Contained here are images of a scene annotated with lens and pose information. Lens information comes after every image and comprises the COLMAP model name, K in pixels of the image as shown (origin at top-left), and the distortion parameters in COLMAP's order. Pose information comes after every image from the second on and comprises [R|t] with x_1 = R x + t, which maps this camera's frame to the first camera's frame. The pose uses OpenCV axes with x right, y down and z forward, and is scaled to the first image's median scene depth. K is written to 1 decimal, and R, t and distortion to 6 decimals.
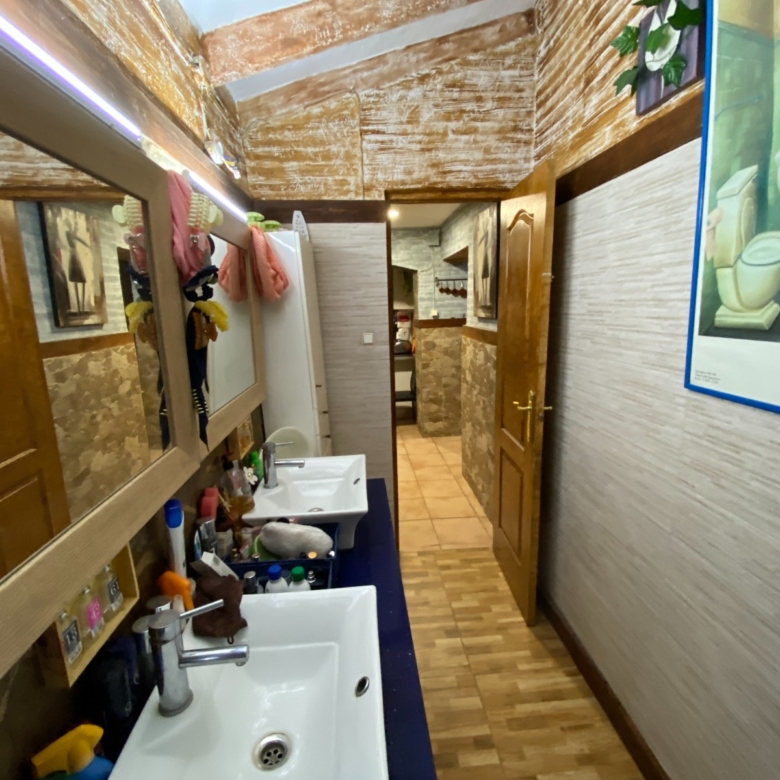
lens RADIAL K [[420.2, 0, 388.5], [0, 420.2, 386.8], [0, 0, 1]] dist [0.009707, -0.012333]
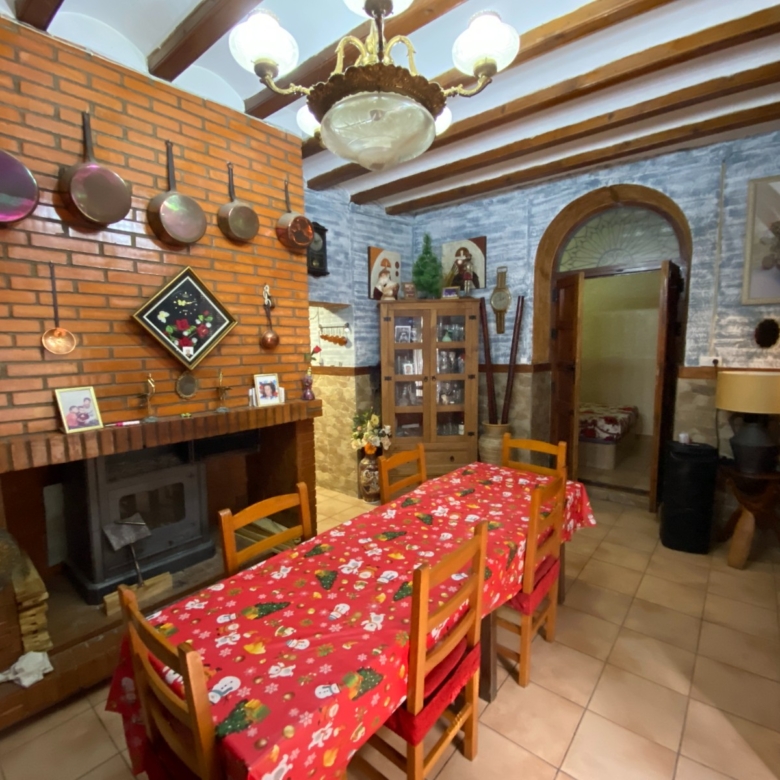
lens RADIAL K [[420.2, 0, 384.9], [0, 420.2, 388.5], [0, 0, 1]] dist [0.009707, -0.012333]
pose [[0.716736, 0.113830, -0.687992, 0.901552], [-0.160241, 0.987071, -0.003623, -0.128833], [0.678685, 0.112841, 0.725709, 0.391087]]
